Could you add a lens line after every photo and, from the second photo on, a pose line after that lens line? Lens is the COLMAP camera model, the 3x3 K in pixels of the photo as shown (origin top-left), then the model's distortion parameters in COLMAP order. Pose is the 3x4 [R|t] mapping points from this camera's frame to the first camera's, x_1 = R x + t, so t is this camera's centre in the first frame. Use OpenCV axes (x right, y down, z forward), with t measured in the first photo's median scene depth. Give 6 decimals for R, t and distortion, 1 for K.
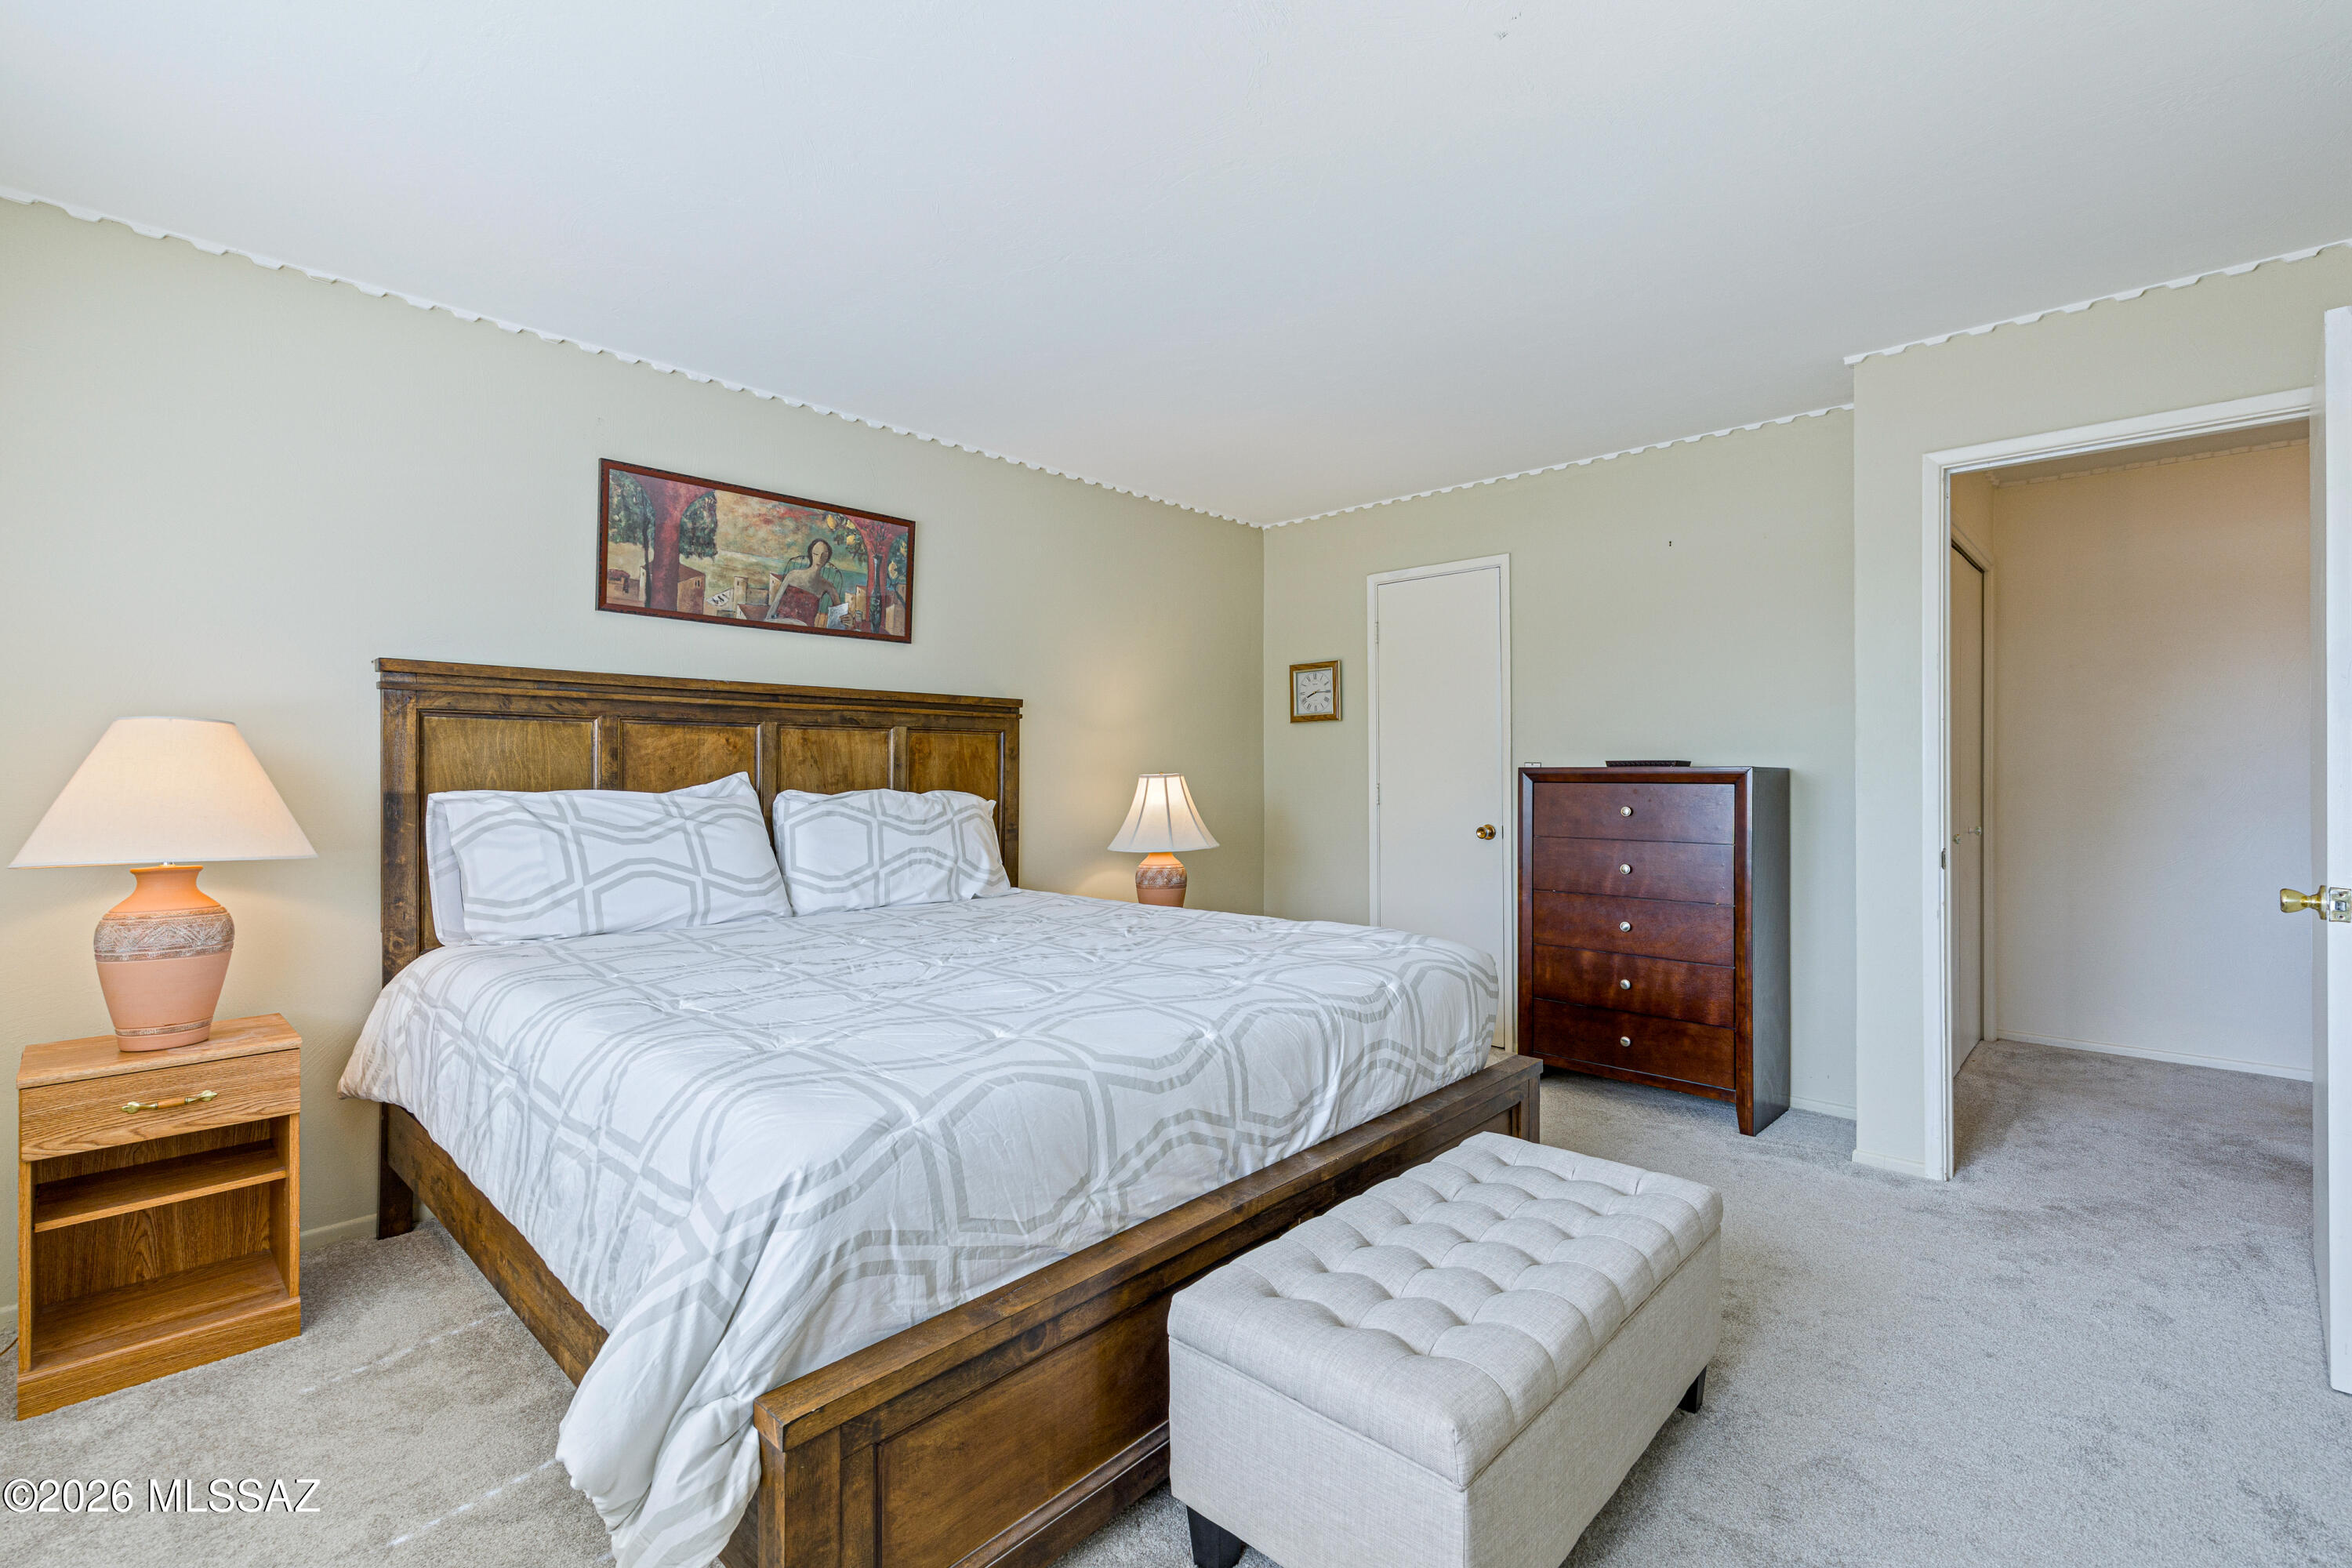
lens RADIAL K [[1042.1, 0, 1180.2], [0, 1042.1, 774.3], [0, 0, 1]] dist [0.000591, 0.000098]
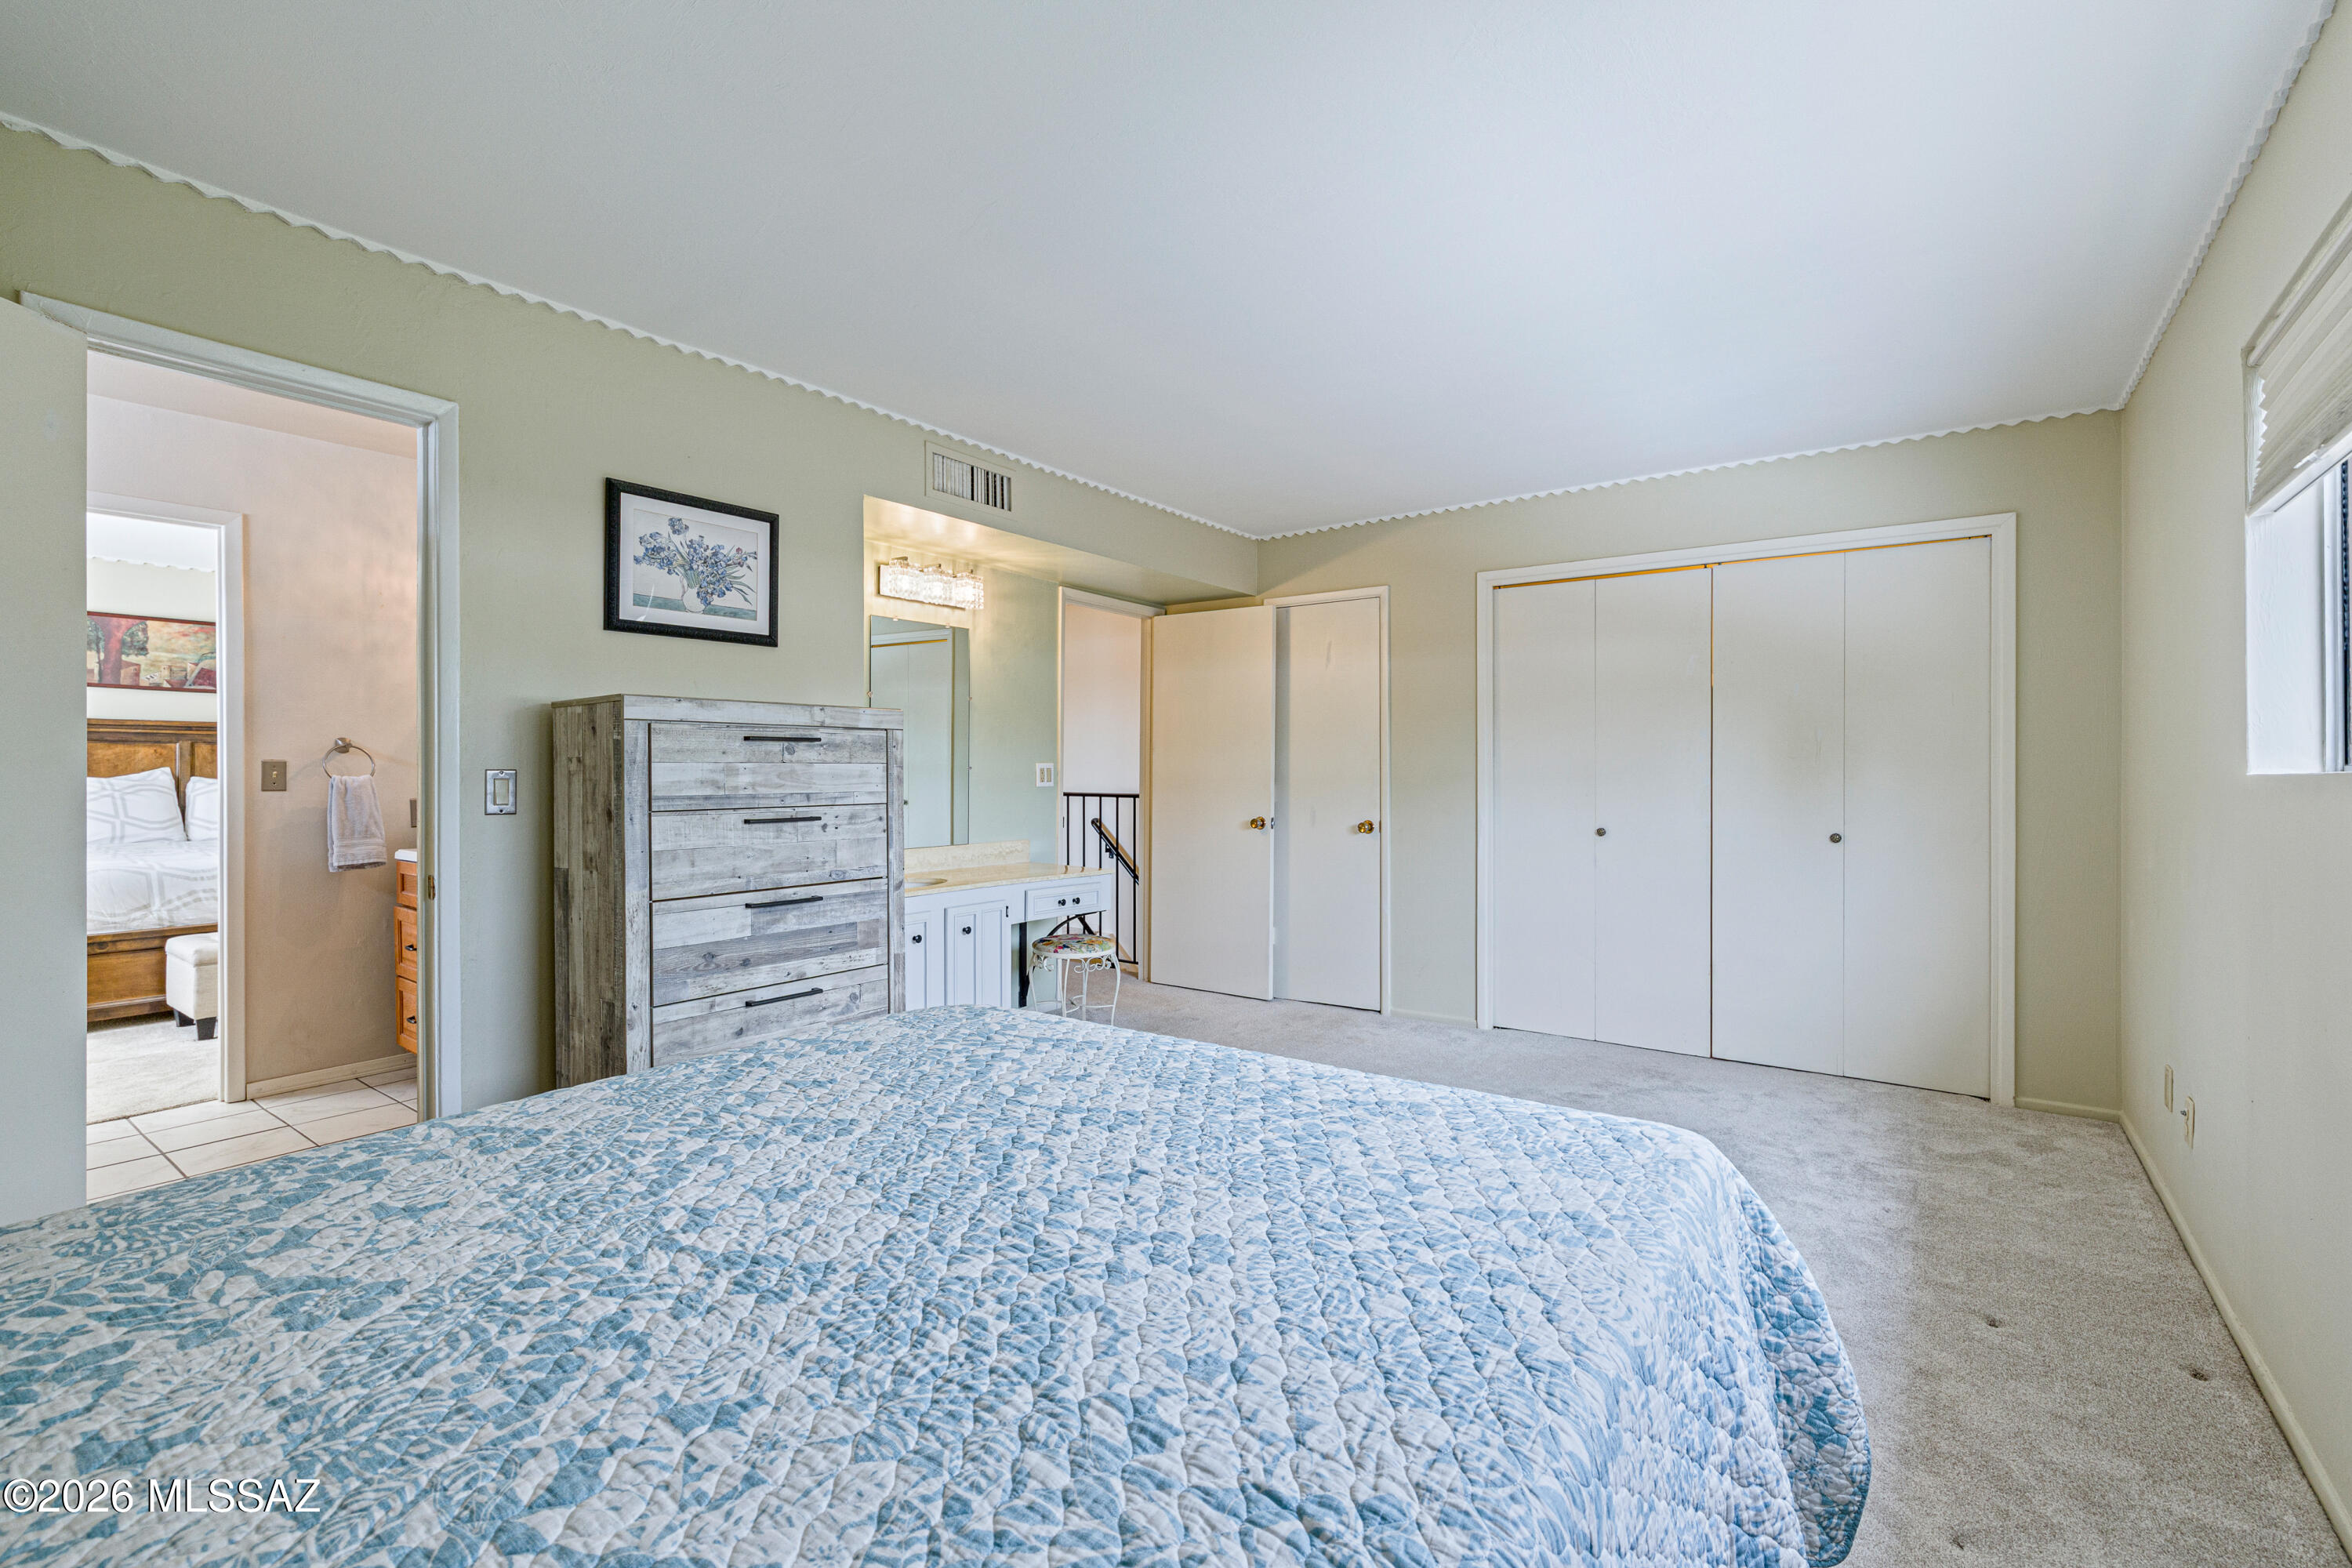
lens RADIAL K [[1042.1, 0, 1193.0], [0, 1042.1, 770.2], [0, 0, 1]] dist [0.000591, 0.000098]
pose [[0.992432, 0.004920, 0.122694, 1.293907], [-0.005044, 0.999987, 0.000694, -0.008579], [-0.122689, -0.001308, 0.992444, -1.201642]]
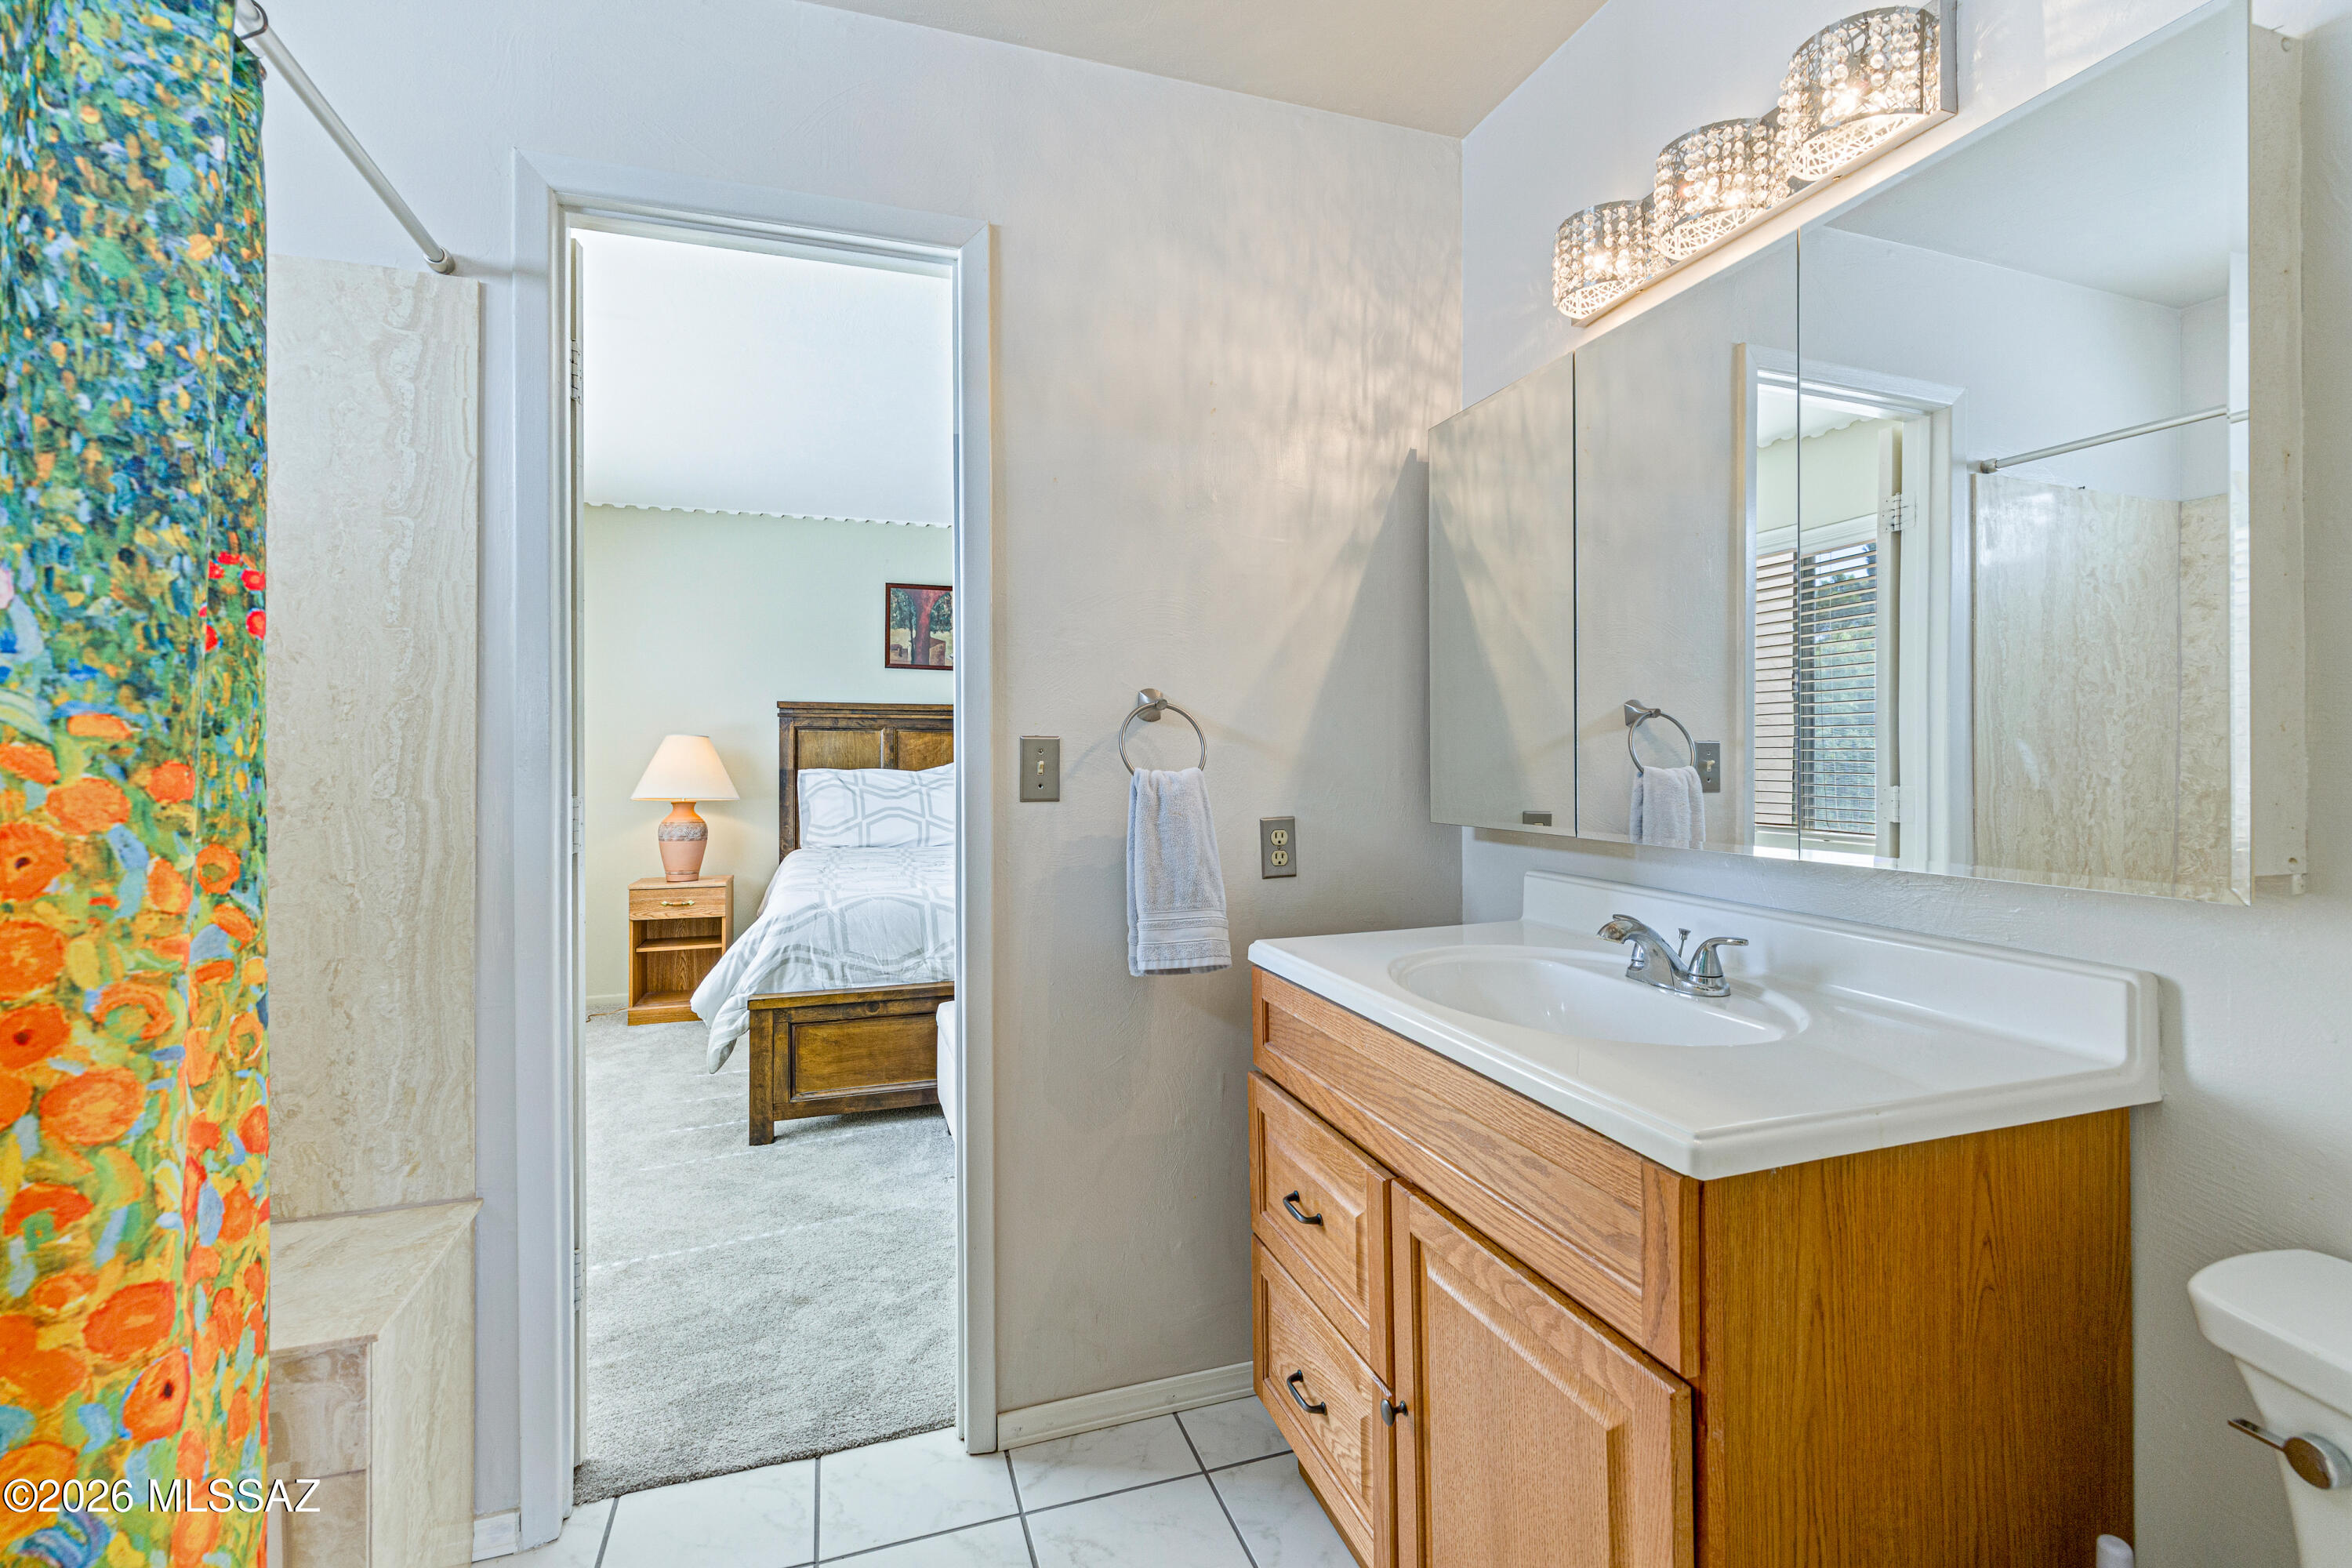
lens RADIAL K [[1042.1, 0, 1180.1], [0, 1042.1, 761.7], [0, 0, 1]] dist [0.000591, 0.000098]
pose [[0.880292, 0.002540, -0.474426, 0.712909], [-0.001996, 0.999997, 0.001650, -0.001088], [0.474429, -0.000505, 0.880294, -0.321380]]
